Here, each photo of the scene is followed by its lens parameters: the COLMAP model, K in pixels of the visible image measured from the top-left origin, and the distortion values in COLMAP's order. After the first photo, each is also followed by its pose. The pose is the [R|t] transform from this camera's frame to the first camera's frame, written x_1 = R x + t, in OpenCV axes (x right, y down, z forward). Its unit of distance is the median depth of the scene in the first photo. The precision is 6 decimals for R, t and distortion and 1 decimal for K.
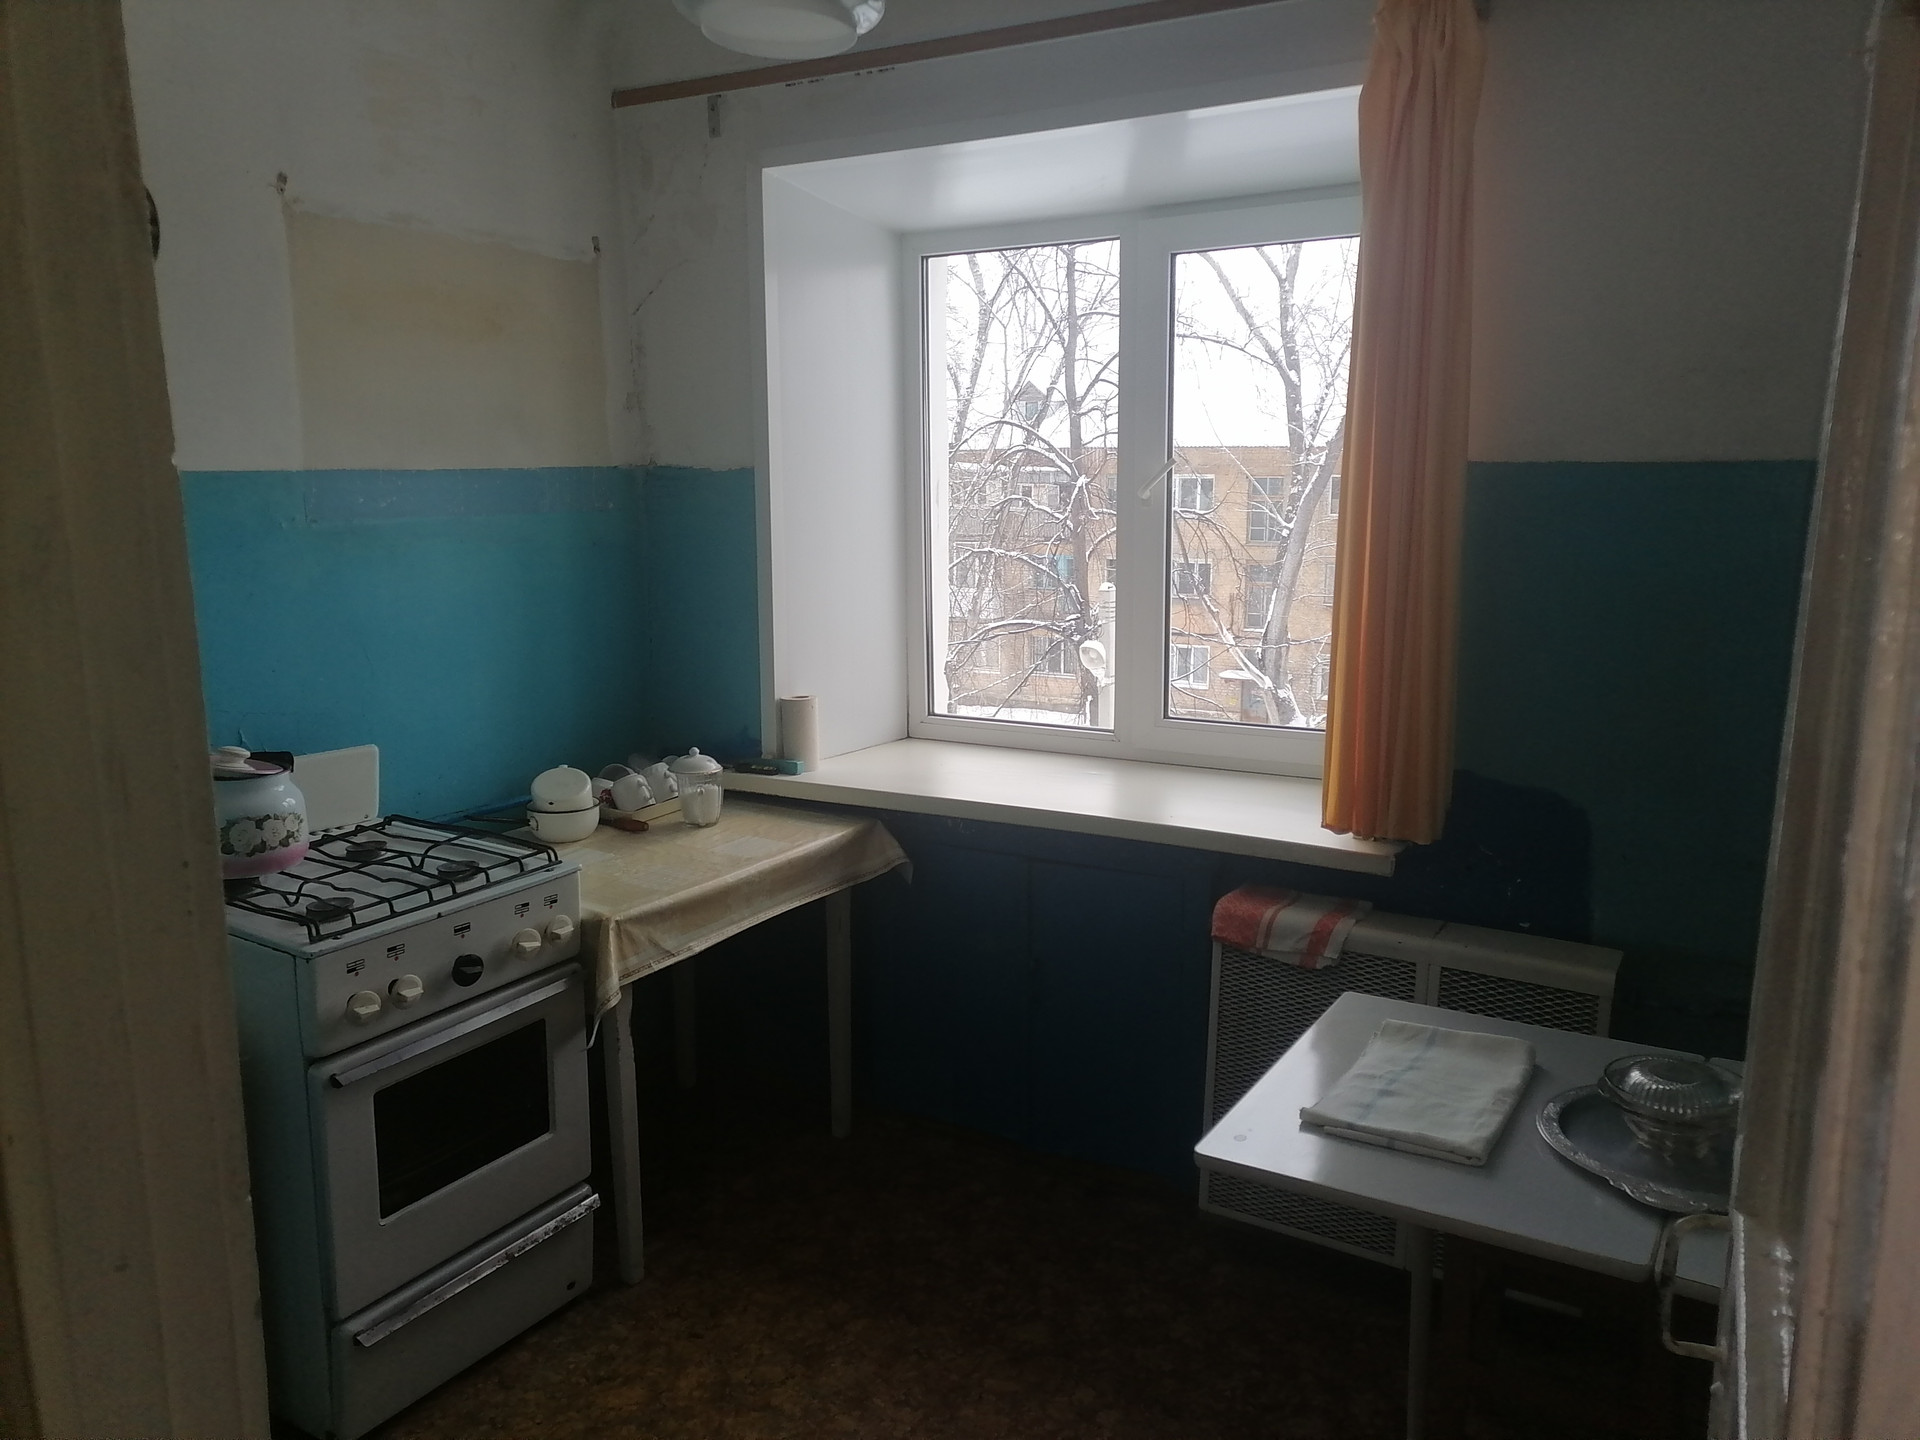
lens RADIAL K [[1434.9, 0, 967.7], [0, 1434.9, 708.1], [0, 0, 1]] dist [0.012582, -0.005766]
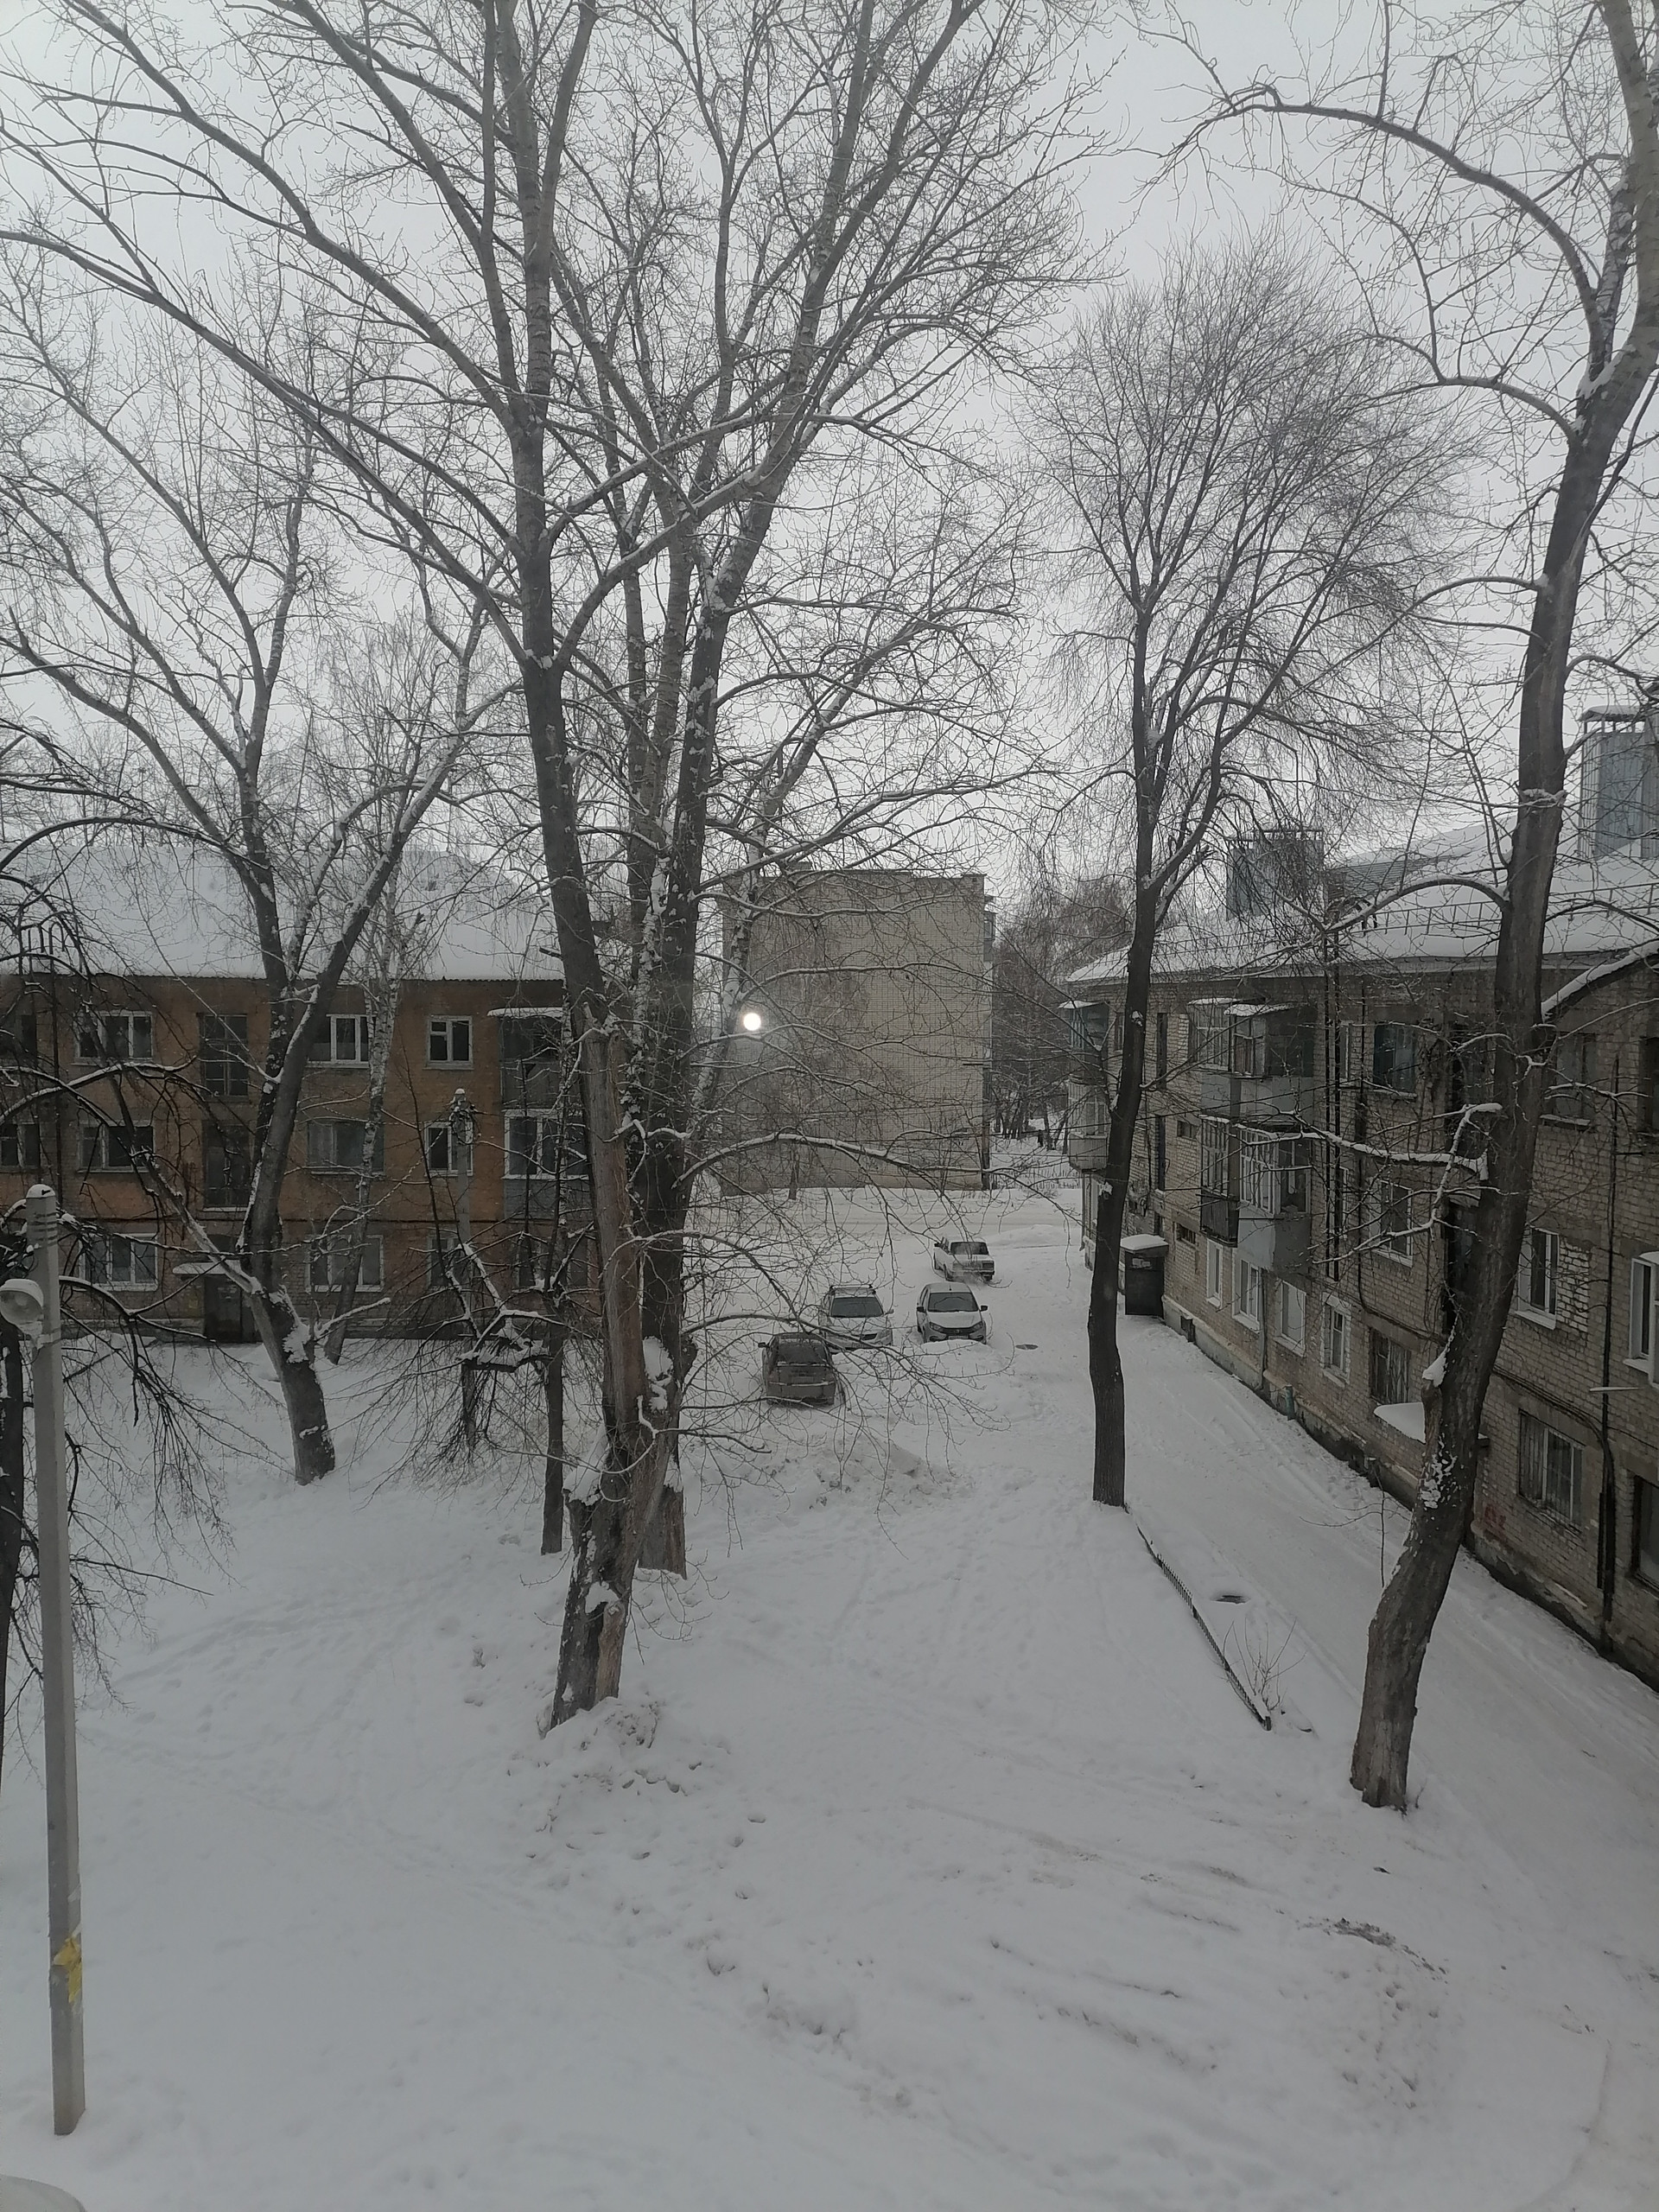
lens RADIAL K [[1653.2, 0, 912.5], [0, 1653.2, 1119.9], [0, 0, 1]] dist [0.012582, -0.005766]
pose [[0.822462, -0.024589, 0.568288, -0.019997], [0.079268, 0.994271, -0.071701, -0.264928], [-0.563269, 0.104018, 0.819700, 1.426705]]
